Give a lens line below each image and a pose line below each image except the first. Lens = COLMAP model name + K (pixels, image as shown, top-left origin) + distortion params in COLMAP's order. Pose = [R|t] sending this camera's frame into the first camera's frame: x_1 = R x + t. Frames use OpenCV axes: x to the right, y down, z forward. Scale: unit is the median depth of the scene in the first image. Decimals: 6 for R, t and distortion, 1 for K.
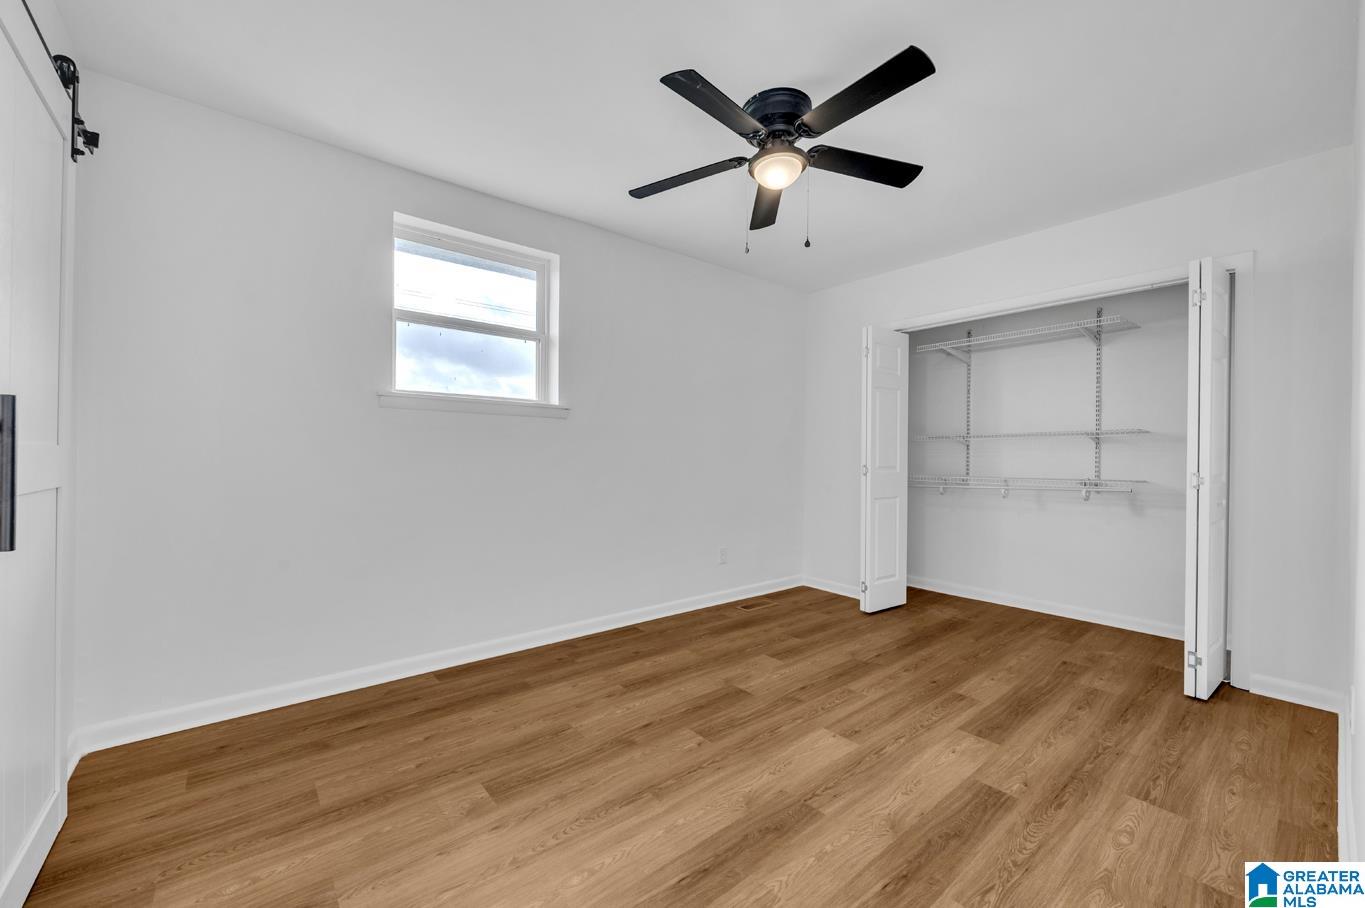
lens RADIAL K [[540.5, 0, 685.6], [0, 540.5, 455.7], [0, 0, 1]] dist [0.001575, 0.000089]
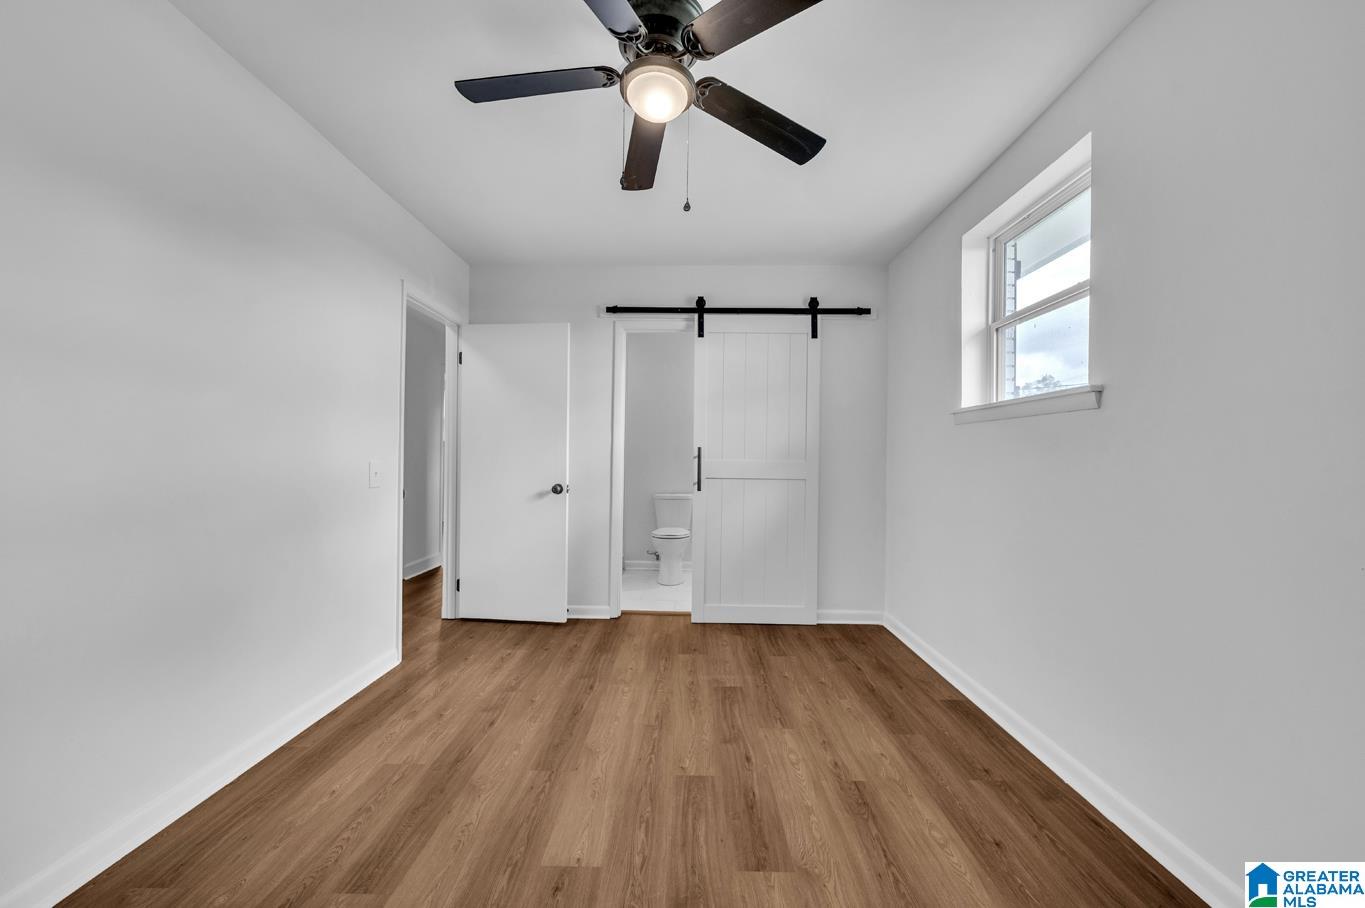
lens RADIAL K [[540.5, 0, 686.6], [0, 540.5, 455.2], [0, 0, 1]] dist [0.001575, 0.000089]
pose [[-0.647802, -0.022258, -0.761483, 0.755333], [-0.018861, 0.999735, -0.013177, -0.008556], [0.761575, 0.005826, -0.648051, 1.606099]]
